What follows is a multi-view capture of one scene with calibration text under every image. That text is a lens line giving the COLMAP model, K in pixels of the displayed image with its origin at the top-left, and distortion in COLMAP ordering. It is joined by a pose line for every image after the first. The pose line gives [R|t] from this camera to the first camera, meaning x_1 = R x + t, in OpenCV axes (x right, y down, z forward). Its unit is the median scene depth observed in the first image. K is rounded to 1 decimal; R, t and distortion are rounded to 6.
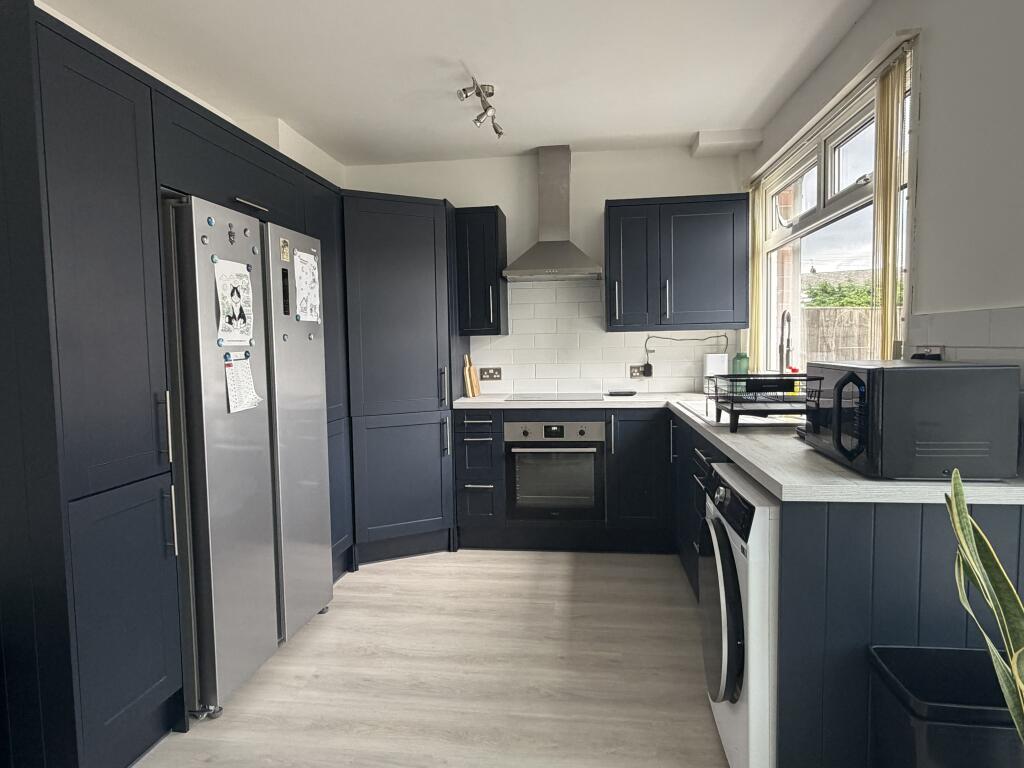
lens RADIAL K [[619.8, 0, 504.8], [0, 619.8, 384.0], [0, 0, 1]] dist [0.000991, -0.001286]
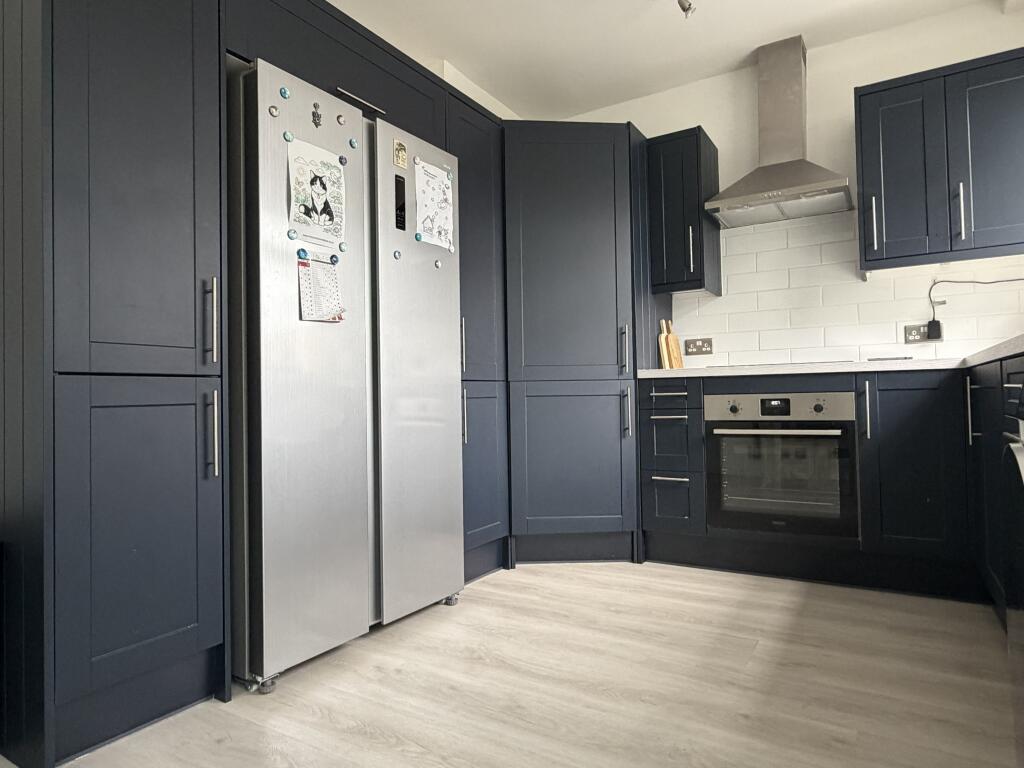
lens RADIAL K [[619.8, 0, 504.8], [0, 619.8, 384.0], [0, 0, 1]] dist [0.000991, -0.001286]
pose [[0.913126, -0.005132, -0.407646, 0.100538], [-0.026090, 0.997135, -0.070996, 0.127806], [0.406843, 0.075464, 0.910376, 0.248952]]
